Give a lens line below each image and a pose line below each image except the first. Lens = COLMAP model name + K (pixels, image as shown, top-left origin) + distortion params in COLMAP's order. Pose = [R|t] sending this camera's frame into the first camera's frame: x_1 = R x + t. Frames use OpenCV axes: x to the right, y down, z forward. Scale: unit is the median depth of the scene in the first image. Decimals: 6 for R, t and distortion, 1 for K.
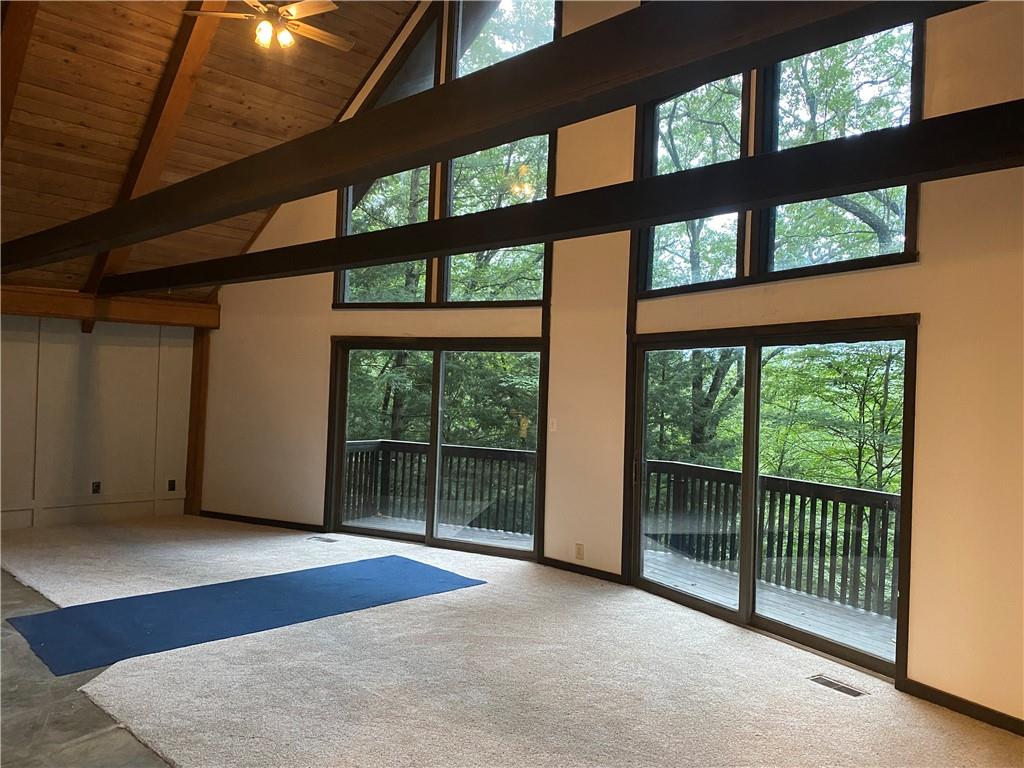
lens RADIAL K [[779.5, 0, 508.8], [0, 779.5, 384.0], [0, 0, 1]] dist [0.047022, -0.047755]
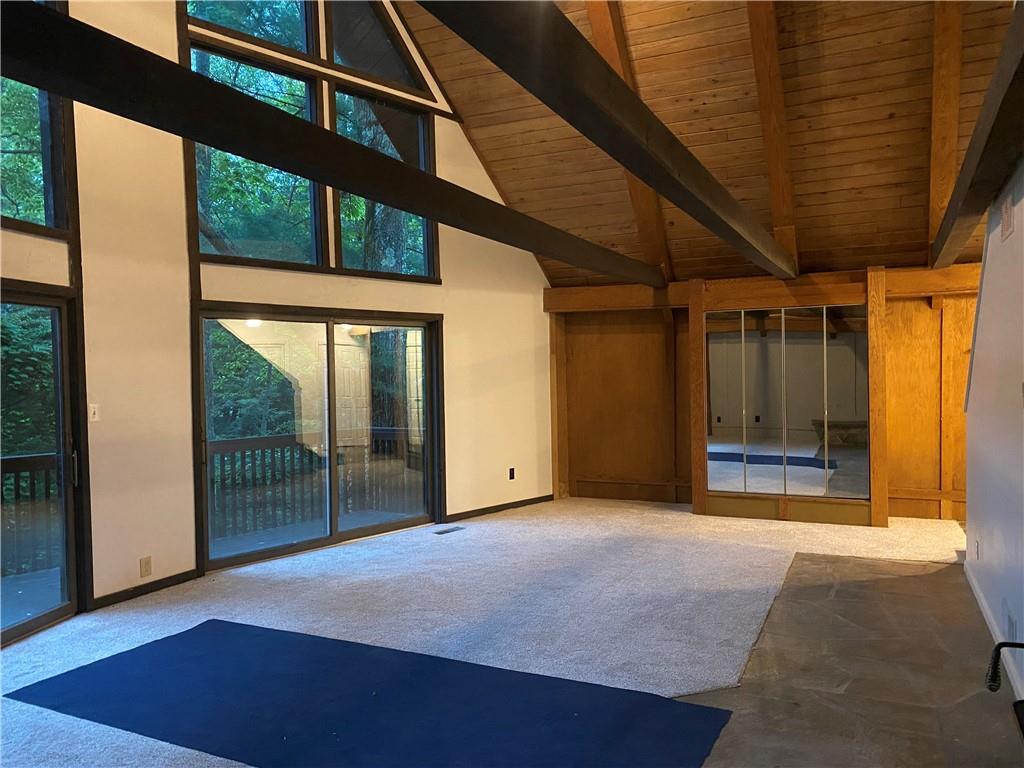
lens RADIAL K [[779.5, 0, 509.6], [0, 779.5, 385.2], [0, 0, 1]] dist [0.047022, -0.047755]
pose [[-0.326377, -0.044752, 0.944180, -0.824724], [0.000553, 0.998869, 0.047535, -0.007734], [-0.945240, 0.016036, -0.325983, 0.969514]]
